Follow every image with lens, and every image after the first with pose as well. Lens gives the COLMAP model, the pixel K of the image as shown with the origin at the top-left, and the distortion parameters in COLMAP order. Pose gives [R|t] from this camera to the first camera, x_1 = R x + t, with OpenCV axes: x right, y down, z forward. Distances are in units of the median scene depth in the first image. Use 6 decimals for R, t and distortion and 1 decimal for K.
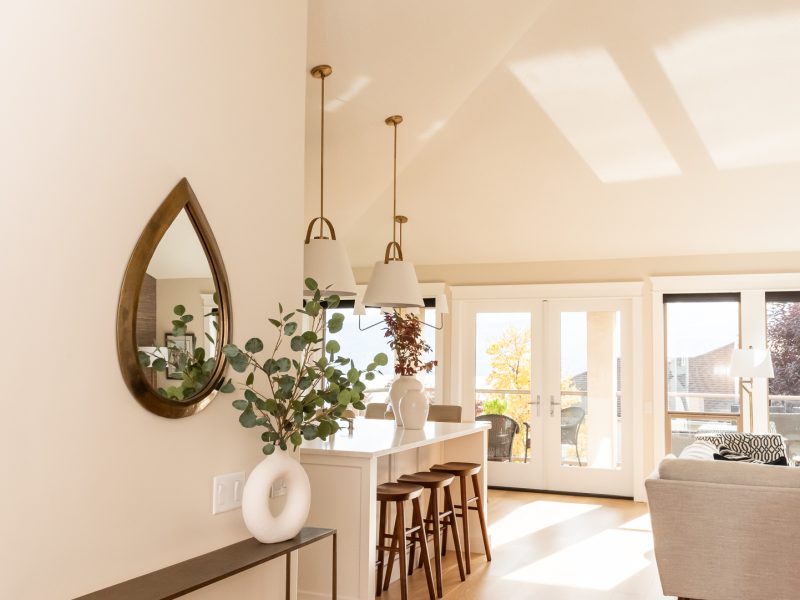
lens RADIAL K [[817.4, 0, 400.0], [0, 817.4, 300.0], [0, 0, 1]] dist [0.007514, -0.005235]
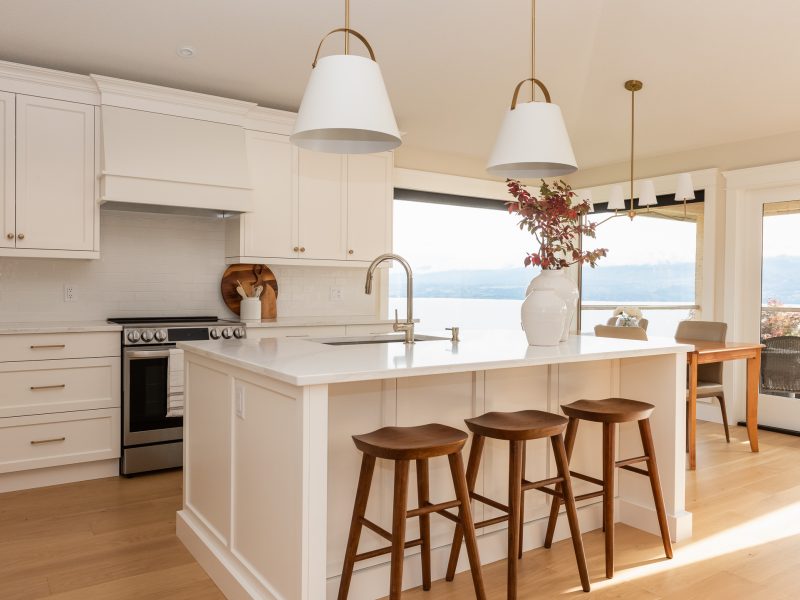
lens RADIAL K [[621.7, 0, 400.0], [0, 621.7, 300.0], [0, 0, 1]] dist [0.003443, 0.000432]
pose [[0.840883, 0.006798, -0.541175, 0.193420], [0.040585, 0.996314, 0.075576, 0.075068], [0.539694, -0.085515, 0.837507, 0.498311]]
